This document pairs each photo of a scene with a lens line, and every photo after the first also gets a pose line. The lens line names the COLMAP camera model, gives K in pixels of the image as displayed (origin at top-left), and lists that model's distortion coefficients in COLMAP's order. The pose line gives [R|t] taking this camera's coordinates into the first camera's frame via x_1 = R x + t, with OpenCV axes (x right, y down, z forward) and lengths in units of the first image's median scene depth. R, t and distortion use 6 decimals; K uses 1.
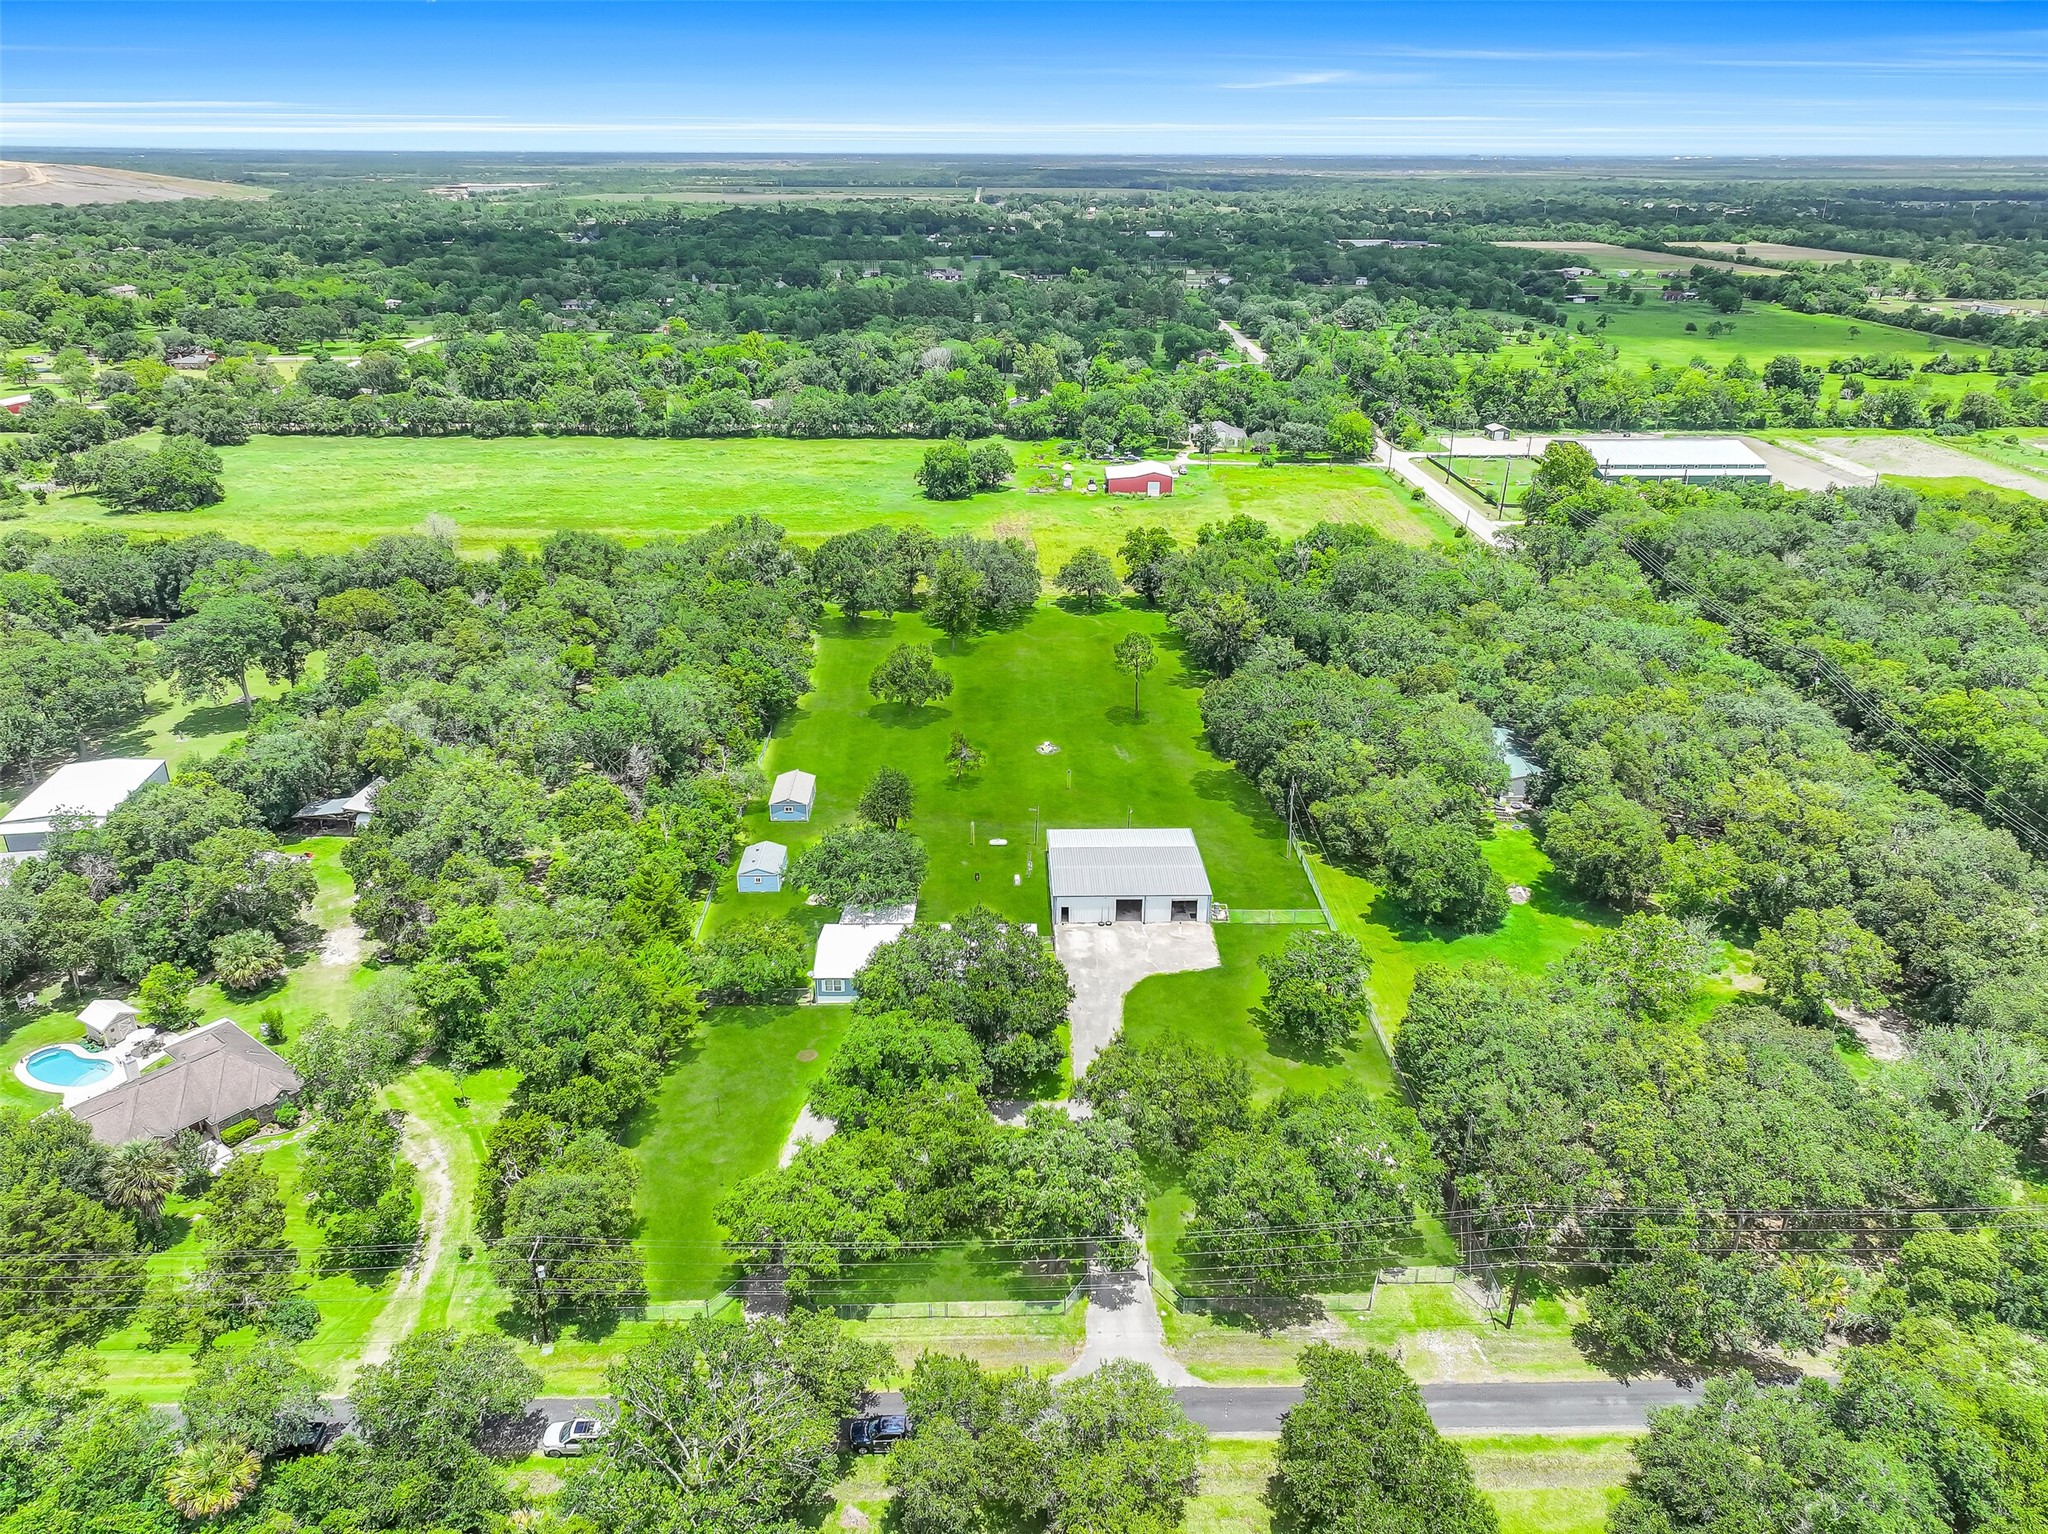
lens RADIAL K [[1427.1, 0, 1031.1], [0, 1427.1, 773.6], [0, 0, 1]] dist [0.006459, 0.006600]
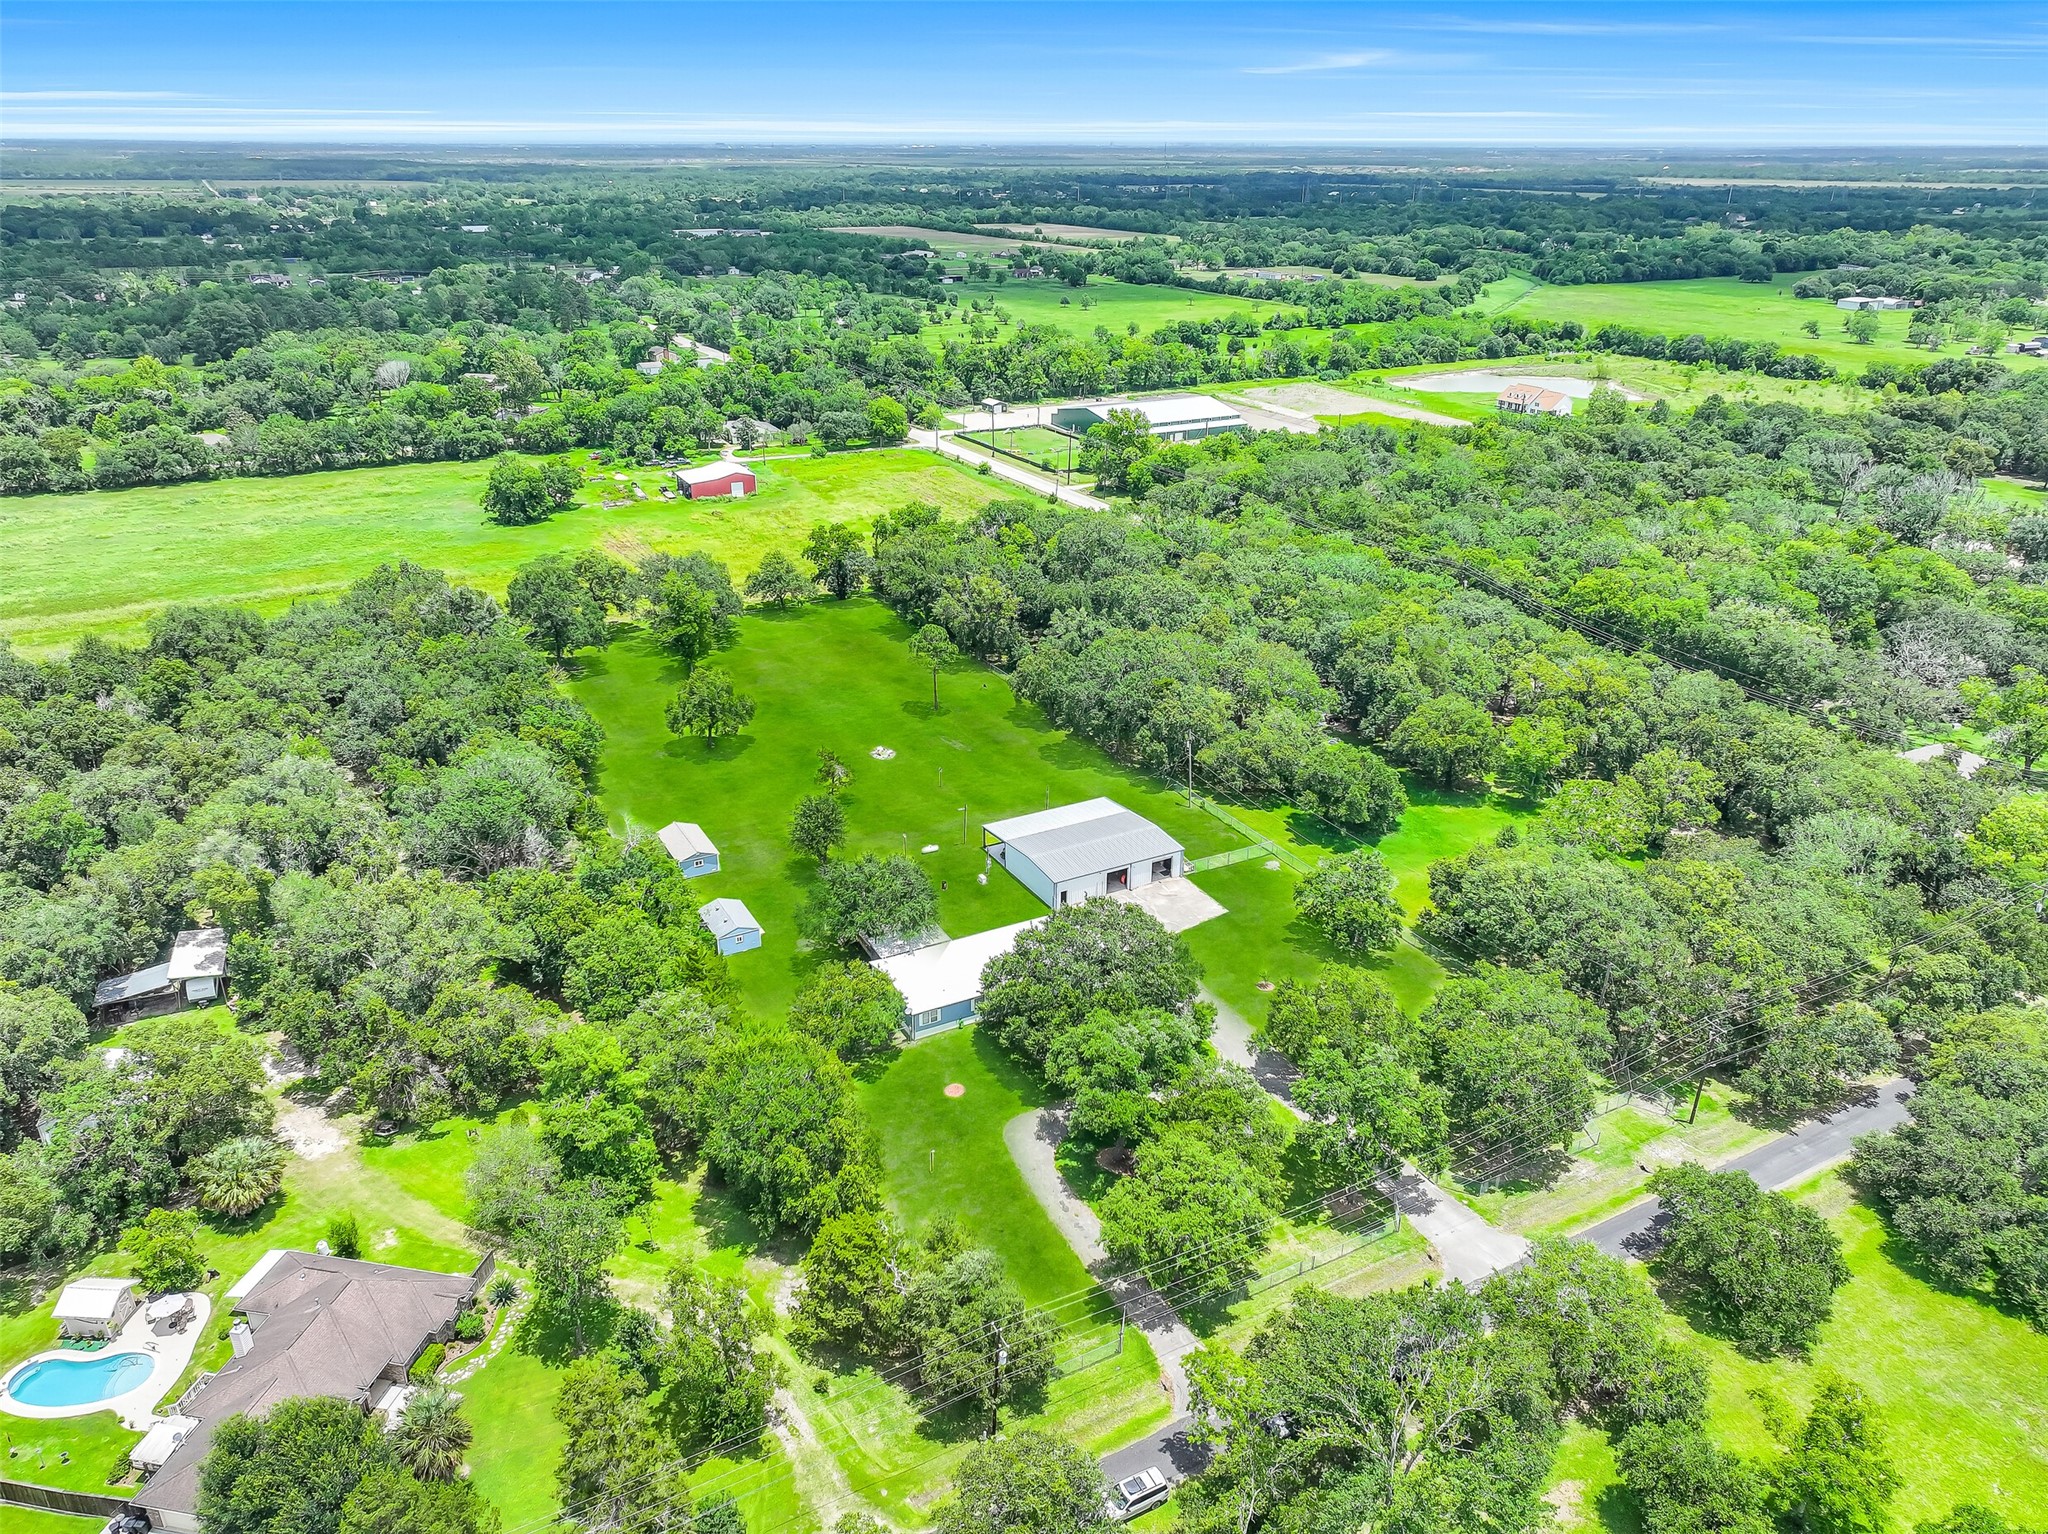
lens RADIAL K [[1427.1, 0, 1031.1], [0, 1427.1, 773.6], [0, 0, 1]] dist [0.006459, 0.006600]
pose [[0.888535, -0.186540, 0.419175, -0.316207], [0.183761, 0.981827, 0.047406, -0.031968], [-0.420401, 0.034907, 0.906667, 0.066509]]
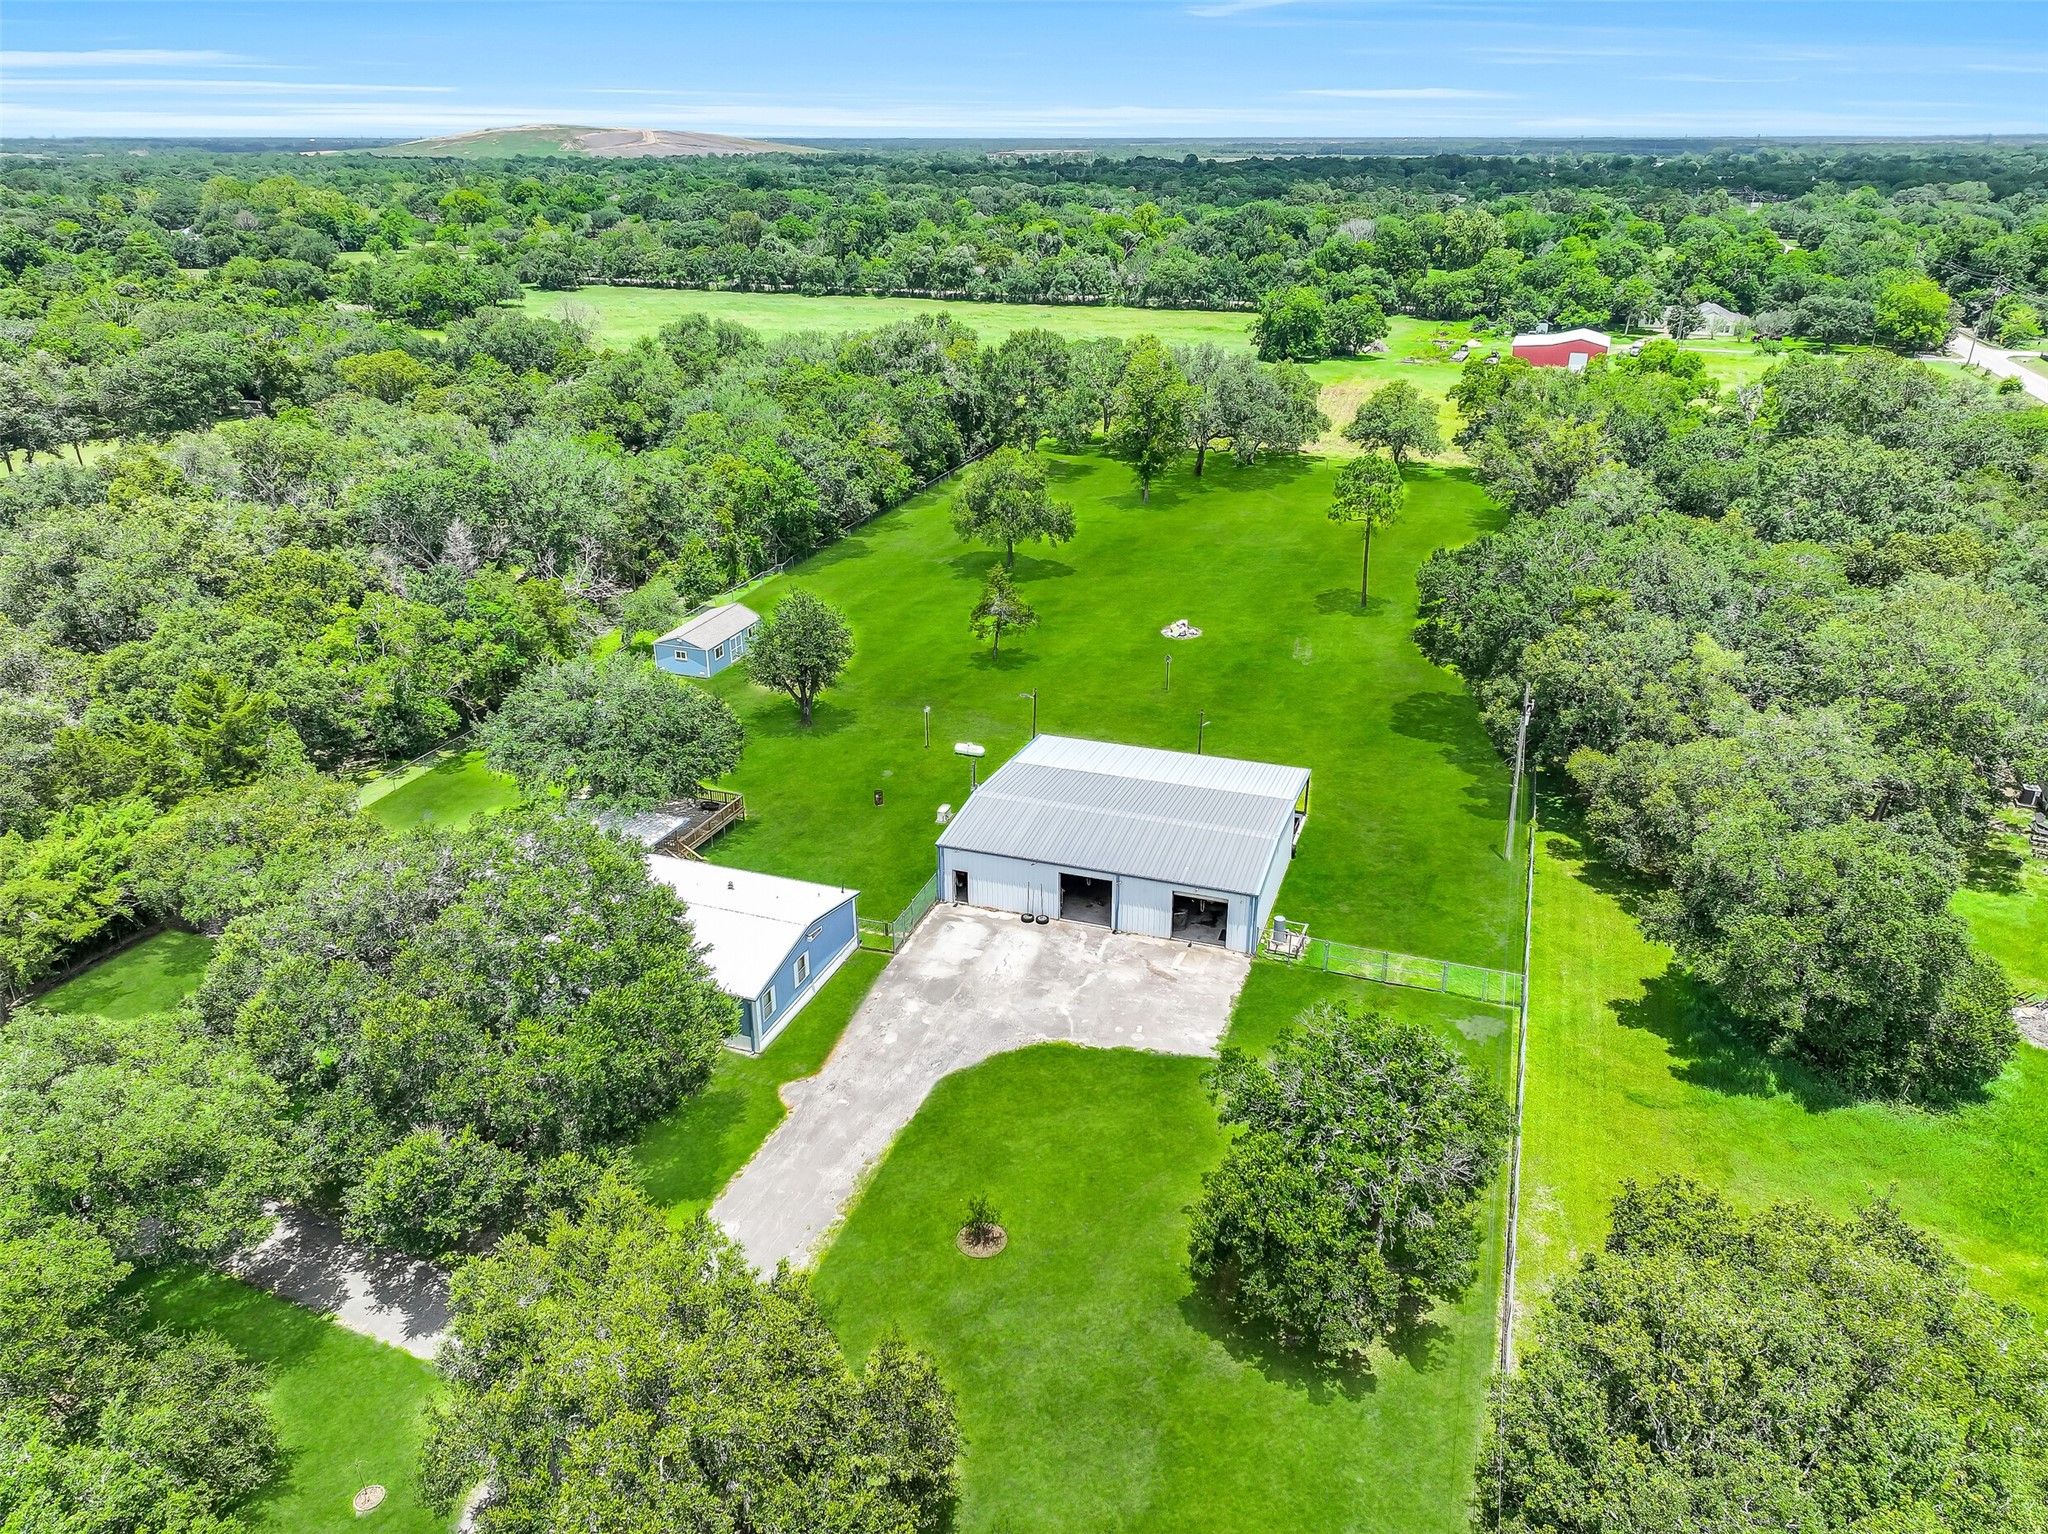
lens RADIAL K [[1427.1, 0, 1031.1], [0, 1427.1, 773.6], [0, 0, 1]] dist [0.006459, 0.006600]
pose [[0.936181, 0.136991, -0.323727, 0.155878], [-0.134828, 0.990438, 0.029216, 0.033022], [0.324634, 0.016296, 0.945699, 0.421042]]
